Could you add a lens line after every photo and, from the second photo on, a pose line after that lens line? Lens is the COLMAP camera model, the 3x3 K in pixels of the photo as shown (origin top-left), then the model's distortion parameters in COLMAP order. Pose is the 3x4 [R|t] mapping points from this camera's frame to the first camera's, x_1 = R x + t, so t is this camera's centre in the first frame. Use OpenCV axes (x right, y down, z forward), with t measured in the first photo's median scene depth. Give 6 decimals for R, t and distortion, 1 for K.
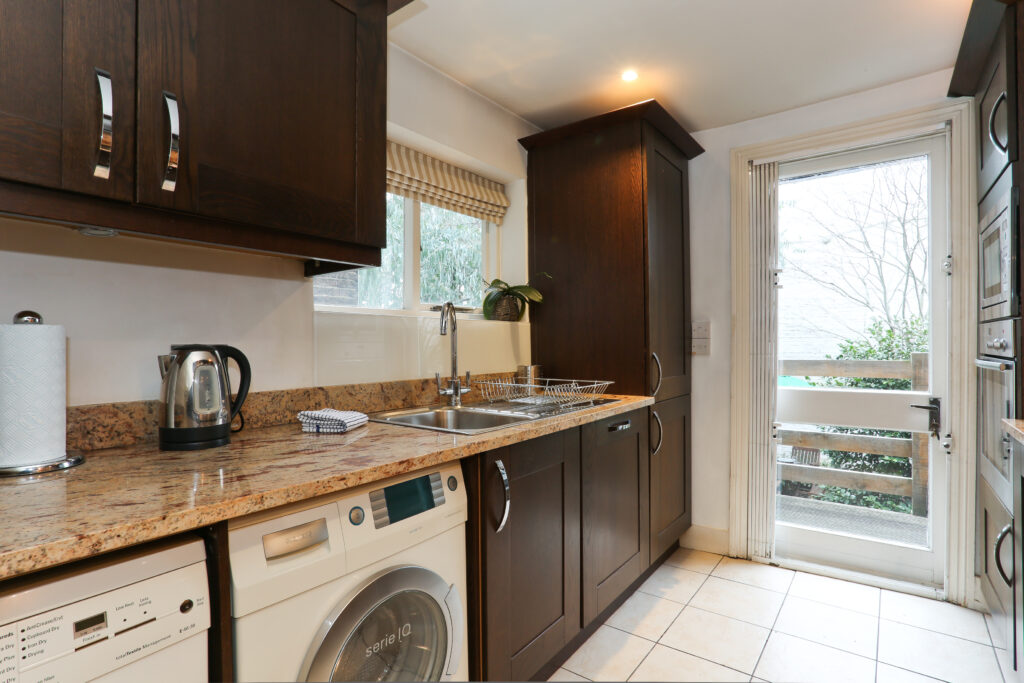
lens RADIAL K [[501.4, 0, 504.3], [0, 501.4, 346.5], [0, 0, 1]] dist [-0.043749, 0.019554]
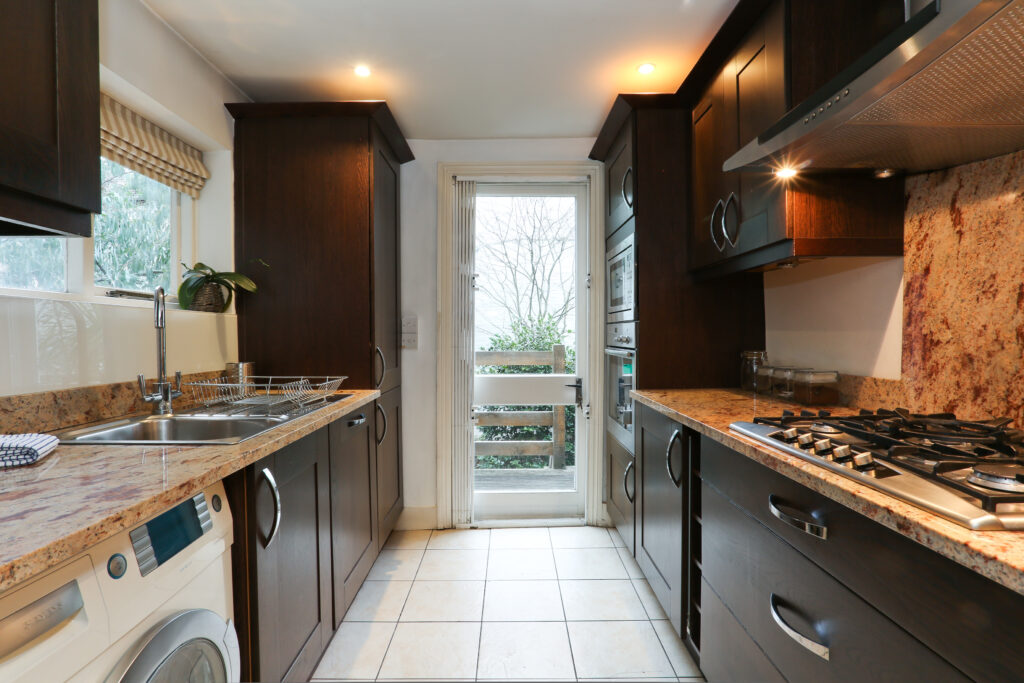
lens RADIAL K [[501.4, 0, 503.0], [0, 501.4, 346.8], [0, 0, 1]] dist [-0.043749, 0.019554]
pose [[0.803746, -0.010231, 0.594884, -0.099304], [0.002066, 0.999894, 0.014405, -0.002199], [-0.594968, -0.010348, 0.803683, 0.016355]]
